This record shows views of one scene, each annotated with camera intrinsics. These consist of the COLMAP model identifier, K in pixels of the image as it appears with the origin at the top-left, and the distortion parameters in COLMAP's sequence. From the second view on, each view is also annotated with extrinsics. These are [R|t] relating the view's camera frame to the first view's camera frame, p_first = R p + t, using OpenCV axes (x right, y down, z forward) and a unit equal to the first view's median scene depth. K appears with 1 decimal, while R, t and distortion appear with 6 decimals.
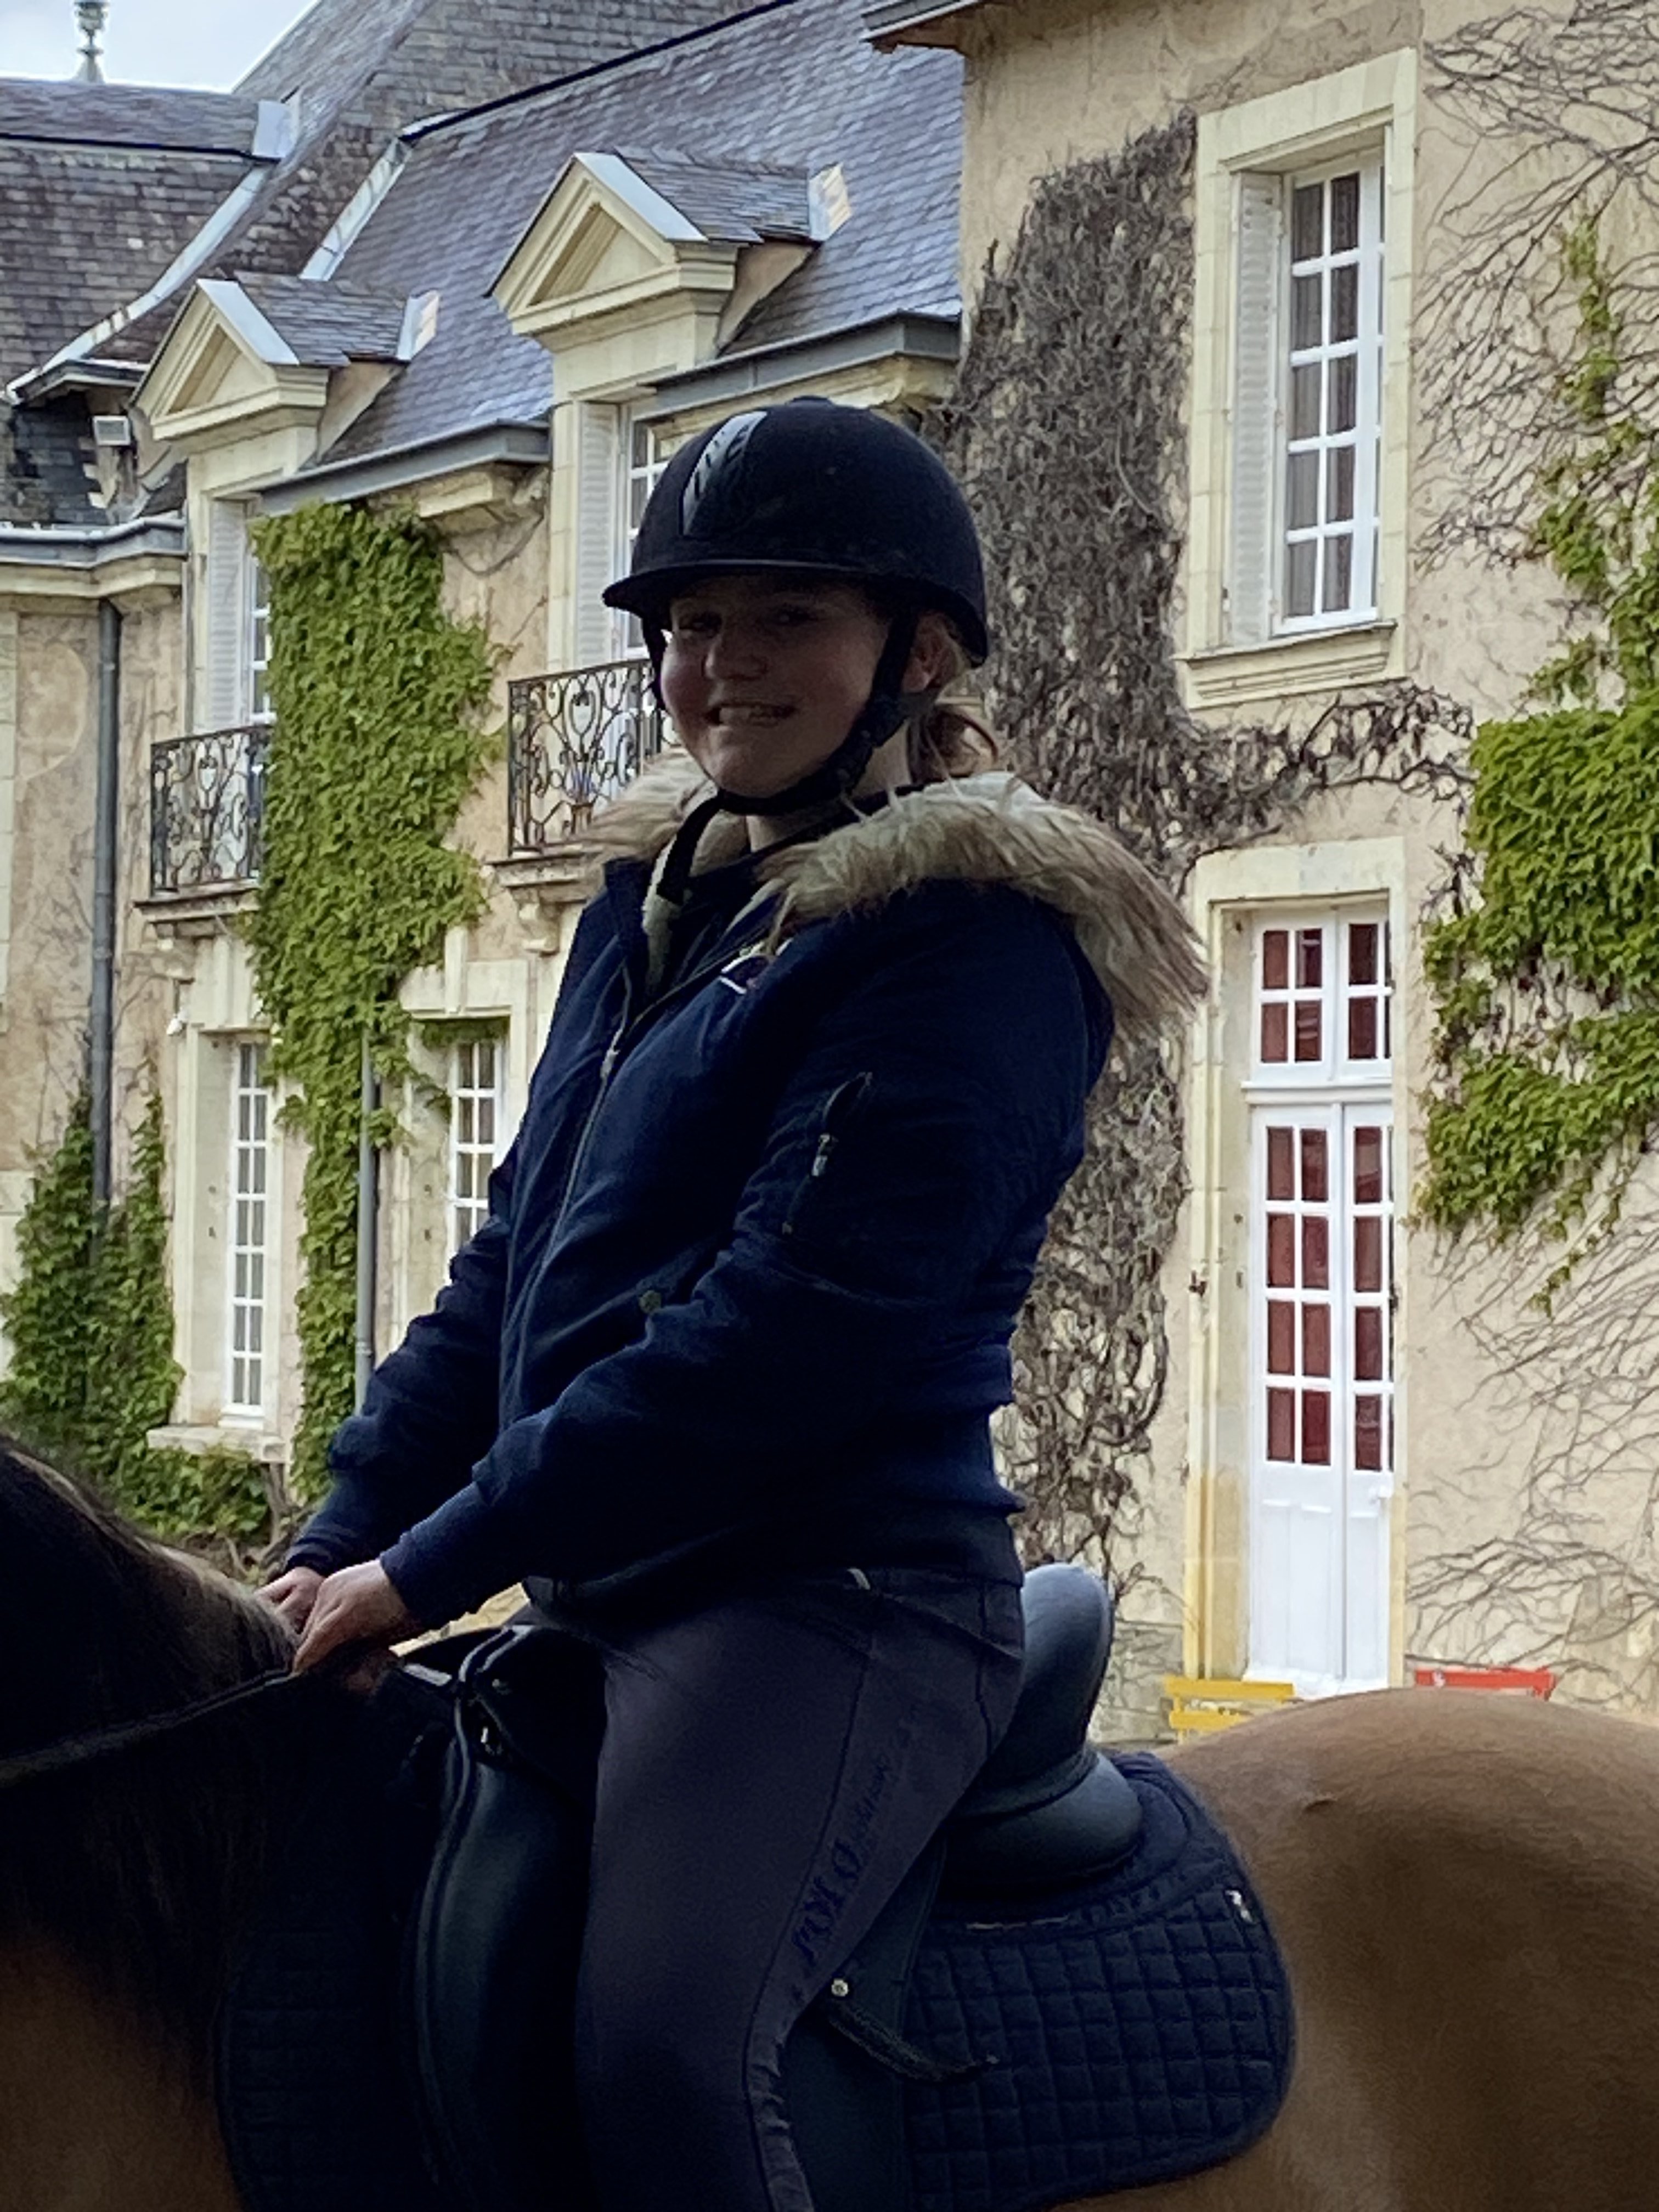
lens RADIAL K [[6782.2, 0, 822.0], [0, 6782.2, 1191.3], [0, 0, 1]] dist [0.085118, 0.322818]
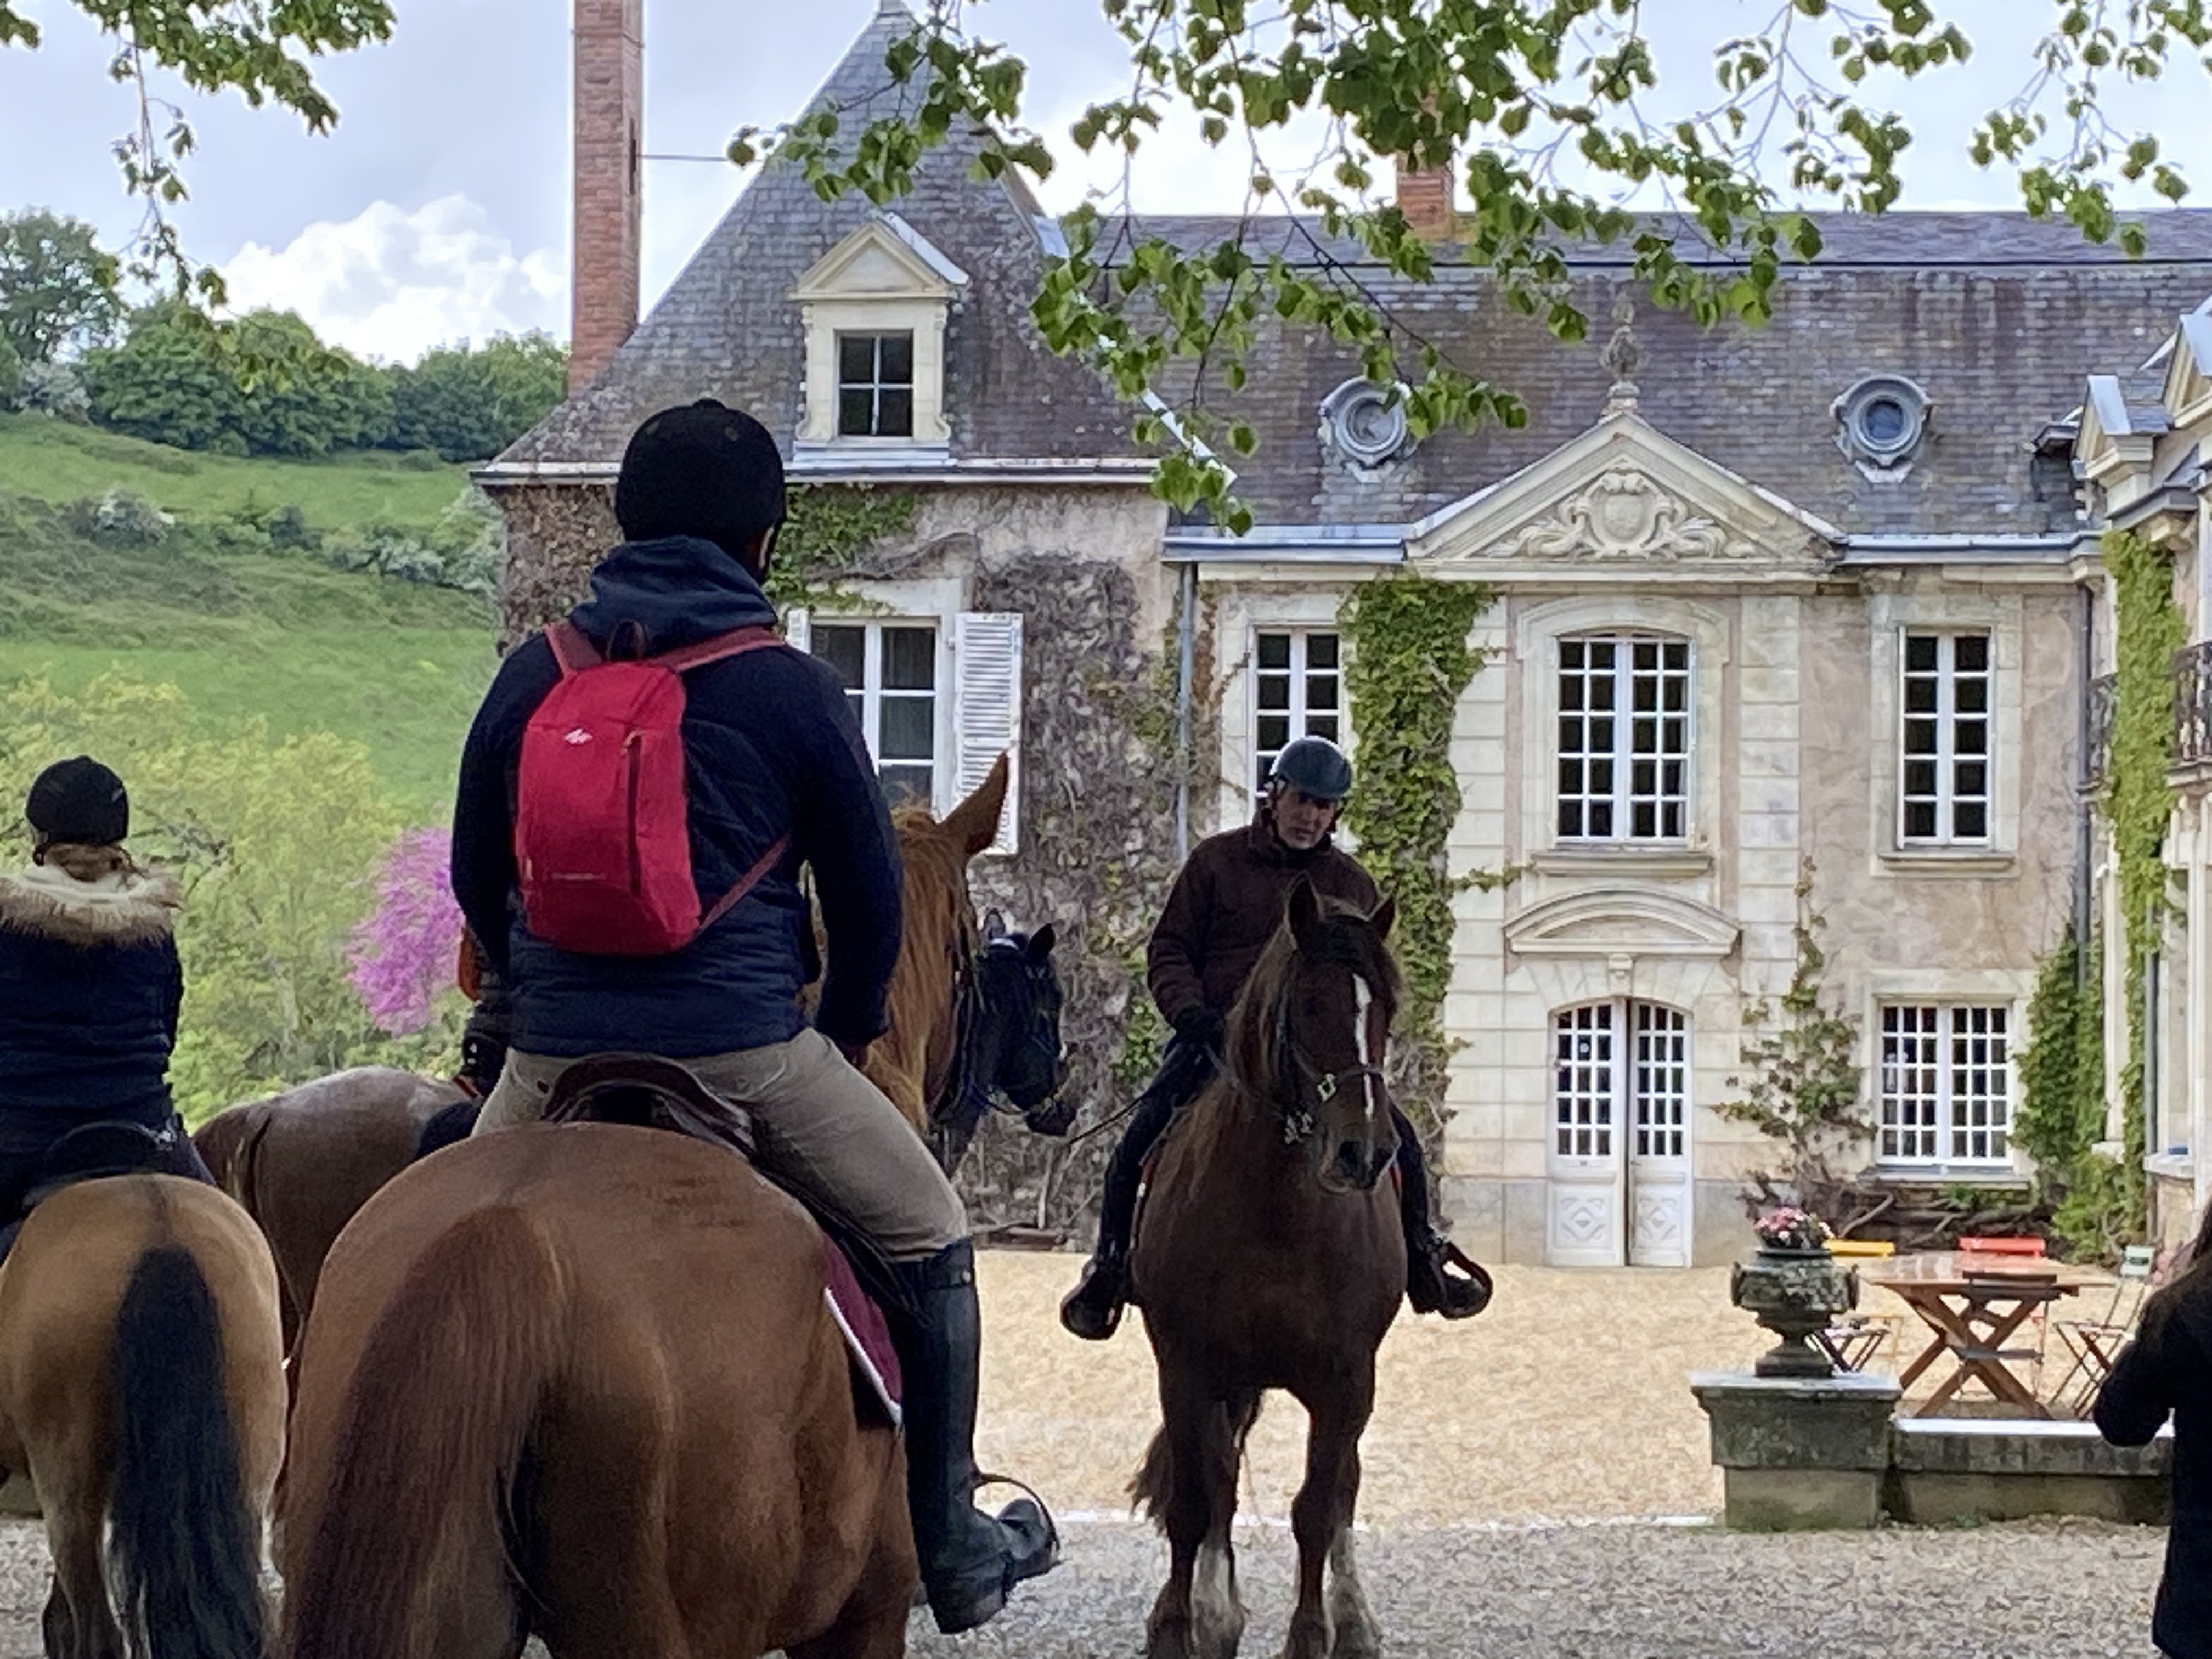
lens RADIAL K [[6641.1, 0, 1045.1], [0, 6641.1, 835.4], [0, 0, 1]] dist [0.101025, 0.752360]
pose [[0.892856, -0.021766, -0.449816, 0.425125], [0.013076, 0.999663, -0.022419, -0.003297], [0.450152, 0.014136, 0.892840, -0.487553]]
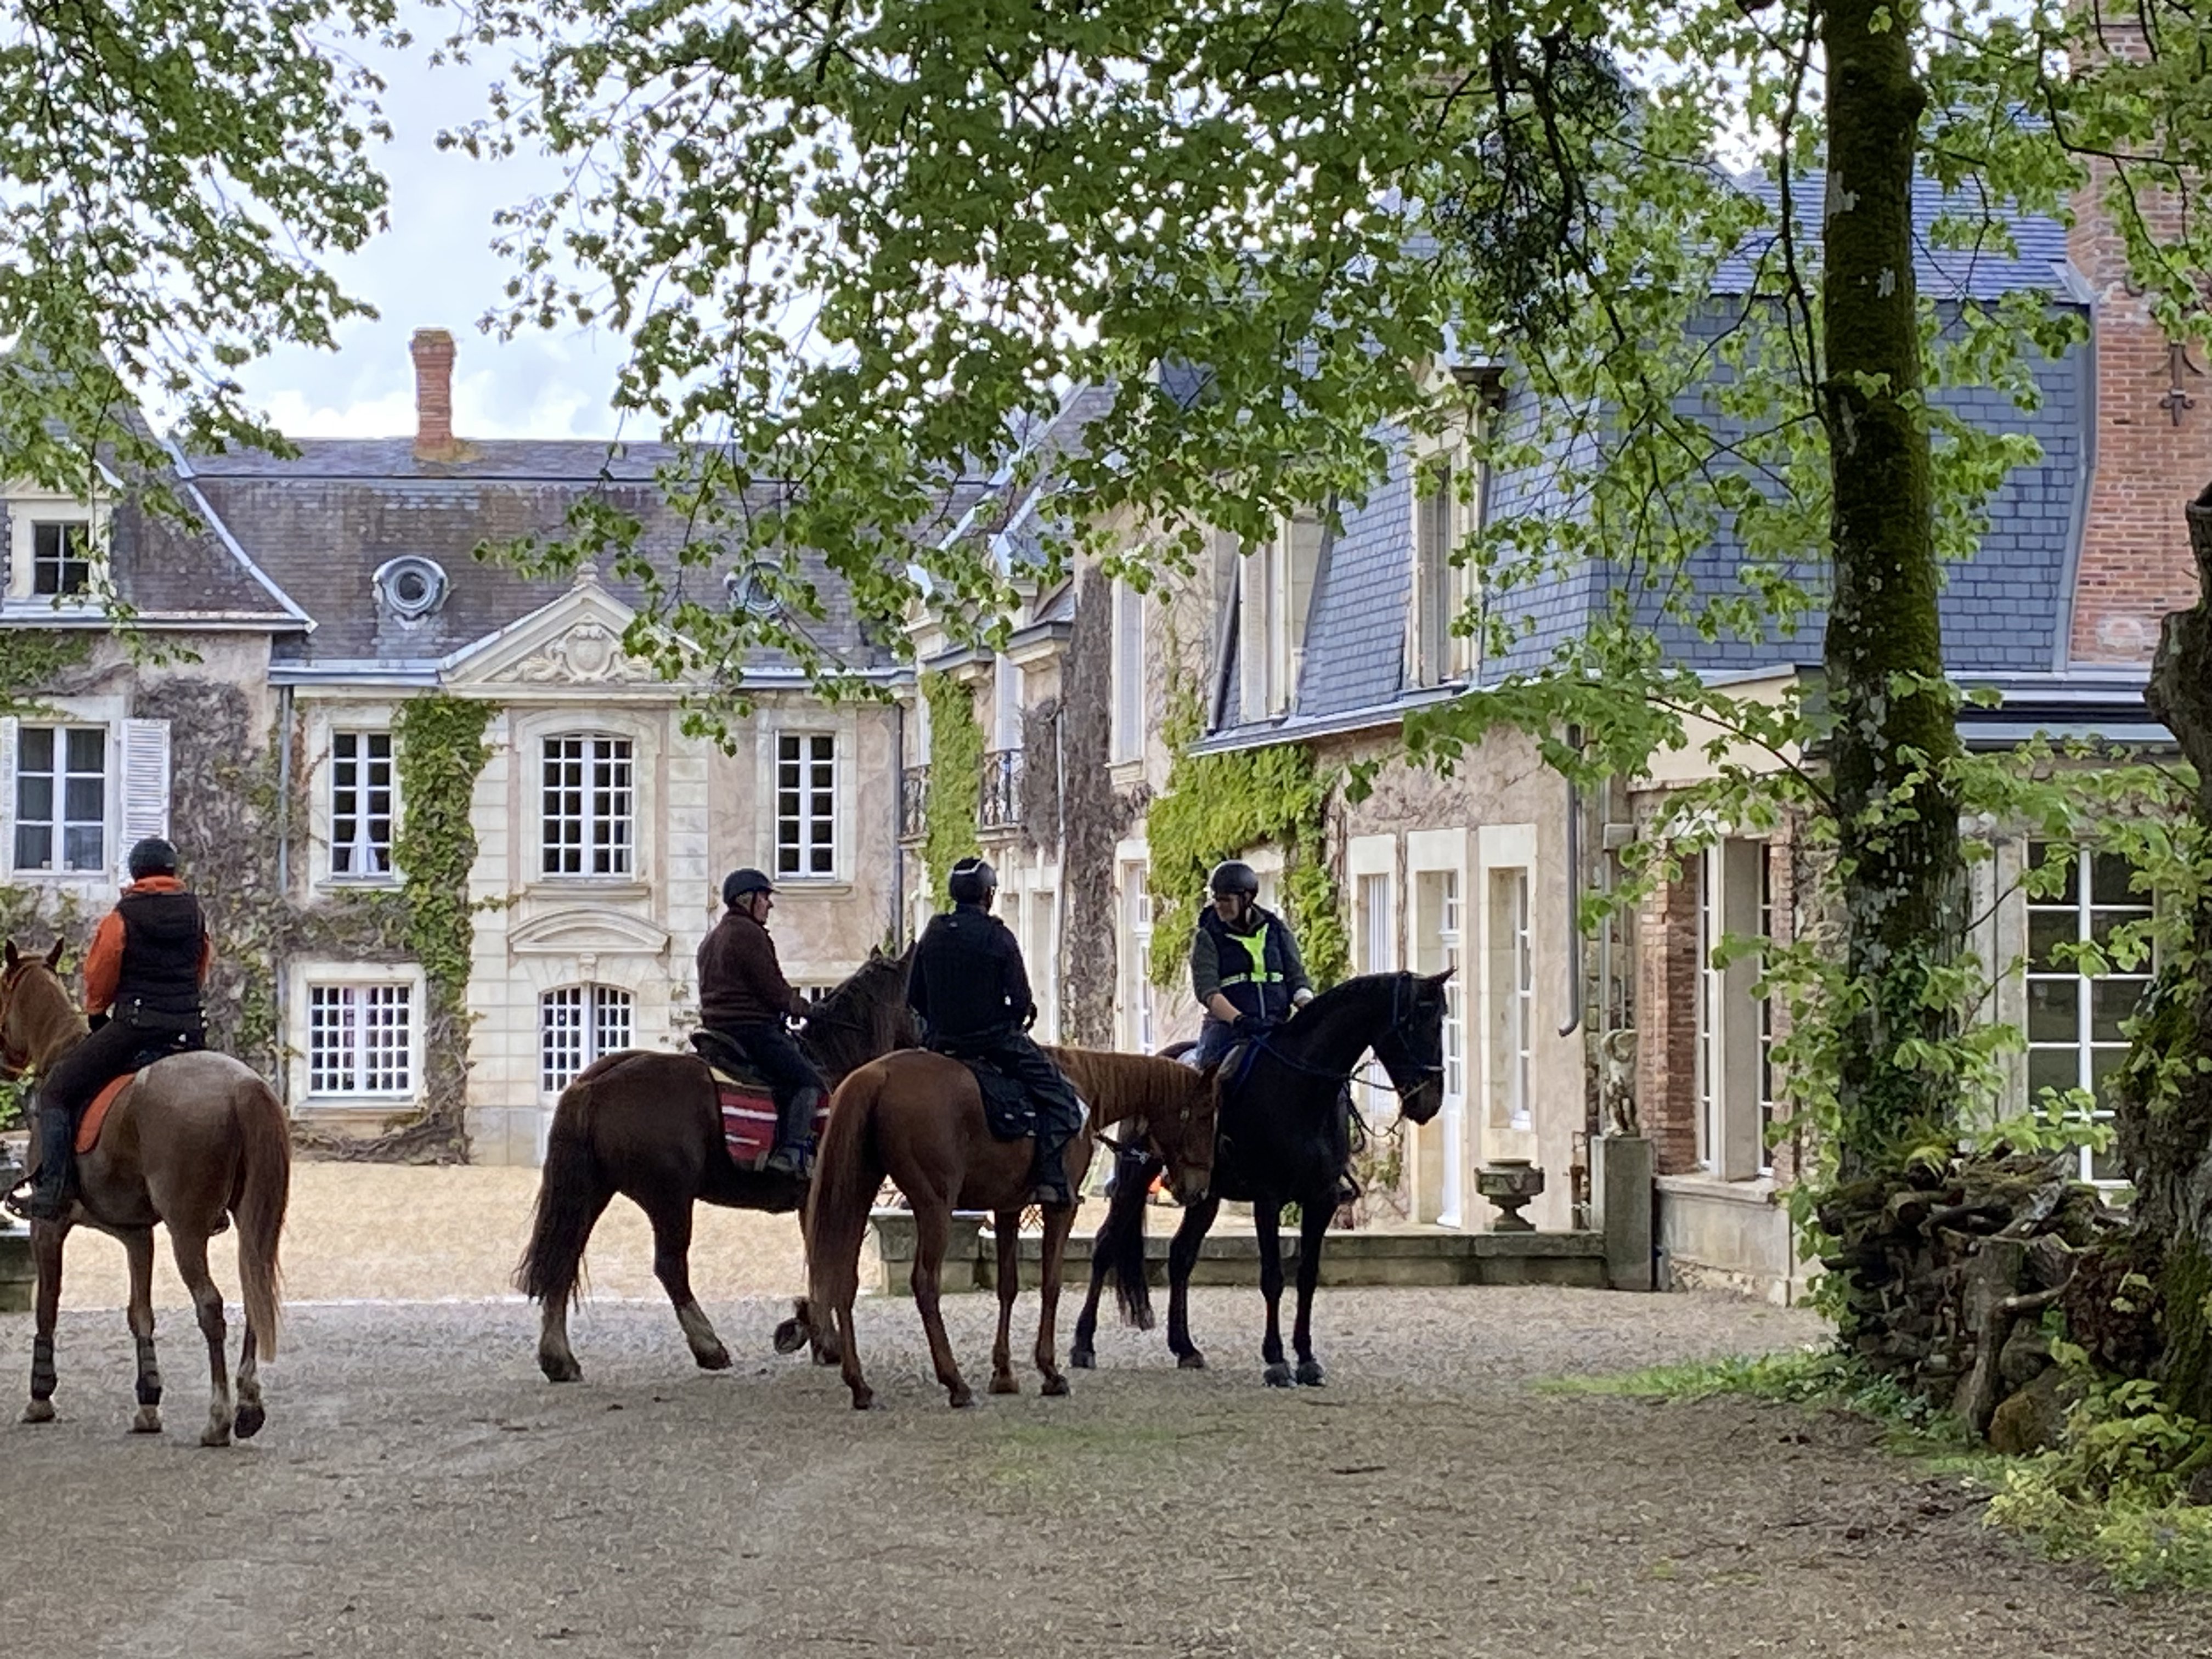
lens RADIAL K [[5342.0, 0, 1099.2], [0, 5342.0, 811.8], [0, 0, 1]] dist [0.088046, 0.126082]
pose [[0.972555, -0.027047, -0.231095, 0.443344], [0.022321, 0.999485, -0.023038, -0.012184], [0.231599, 0.017248, 0.972658, -0.829528]]
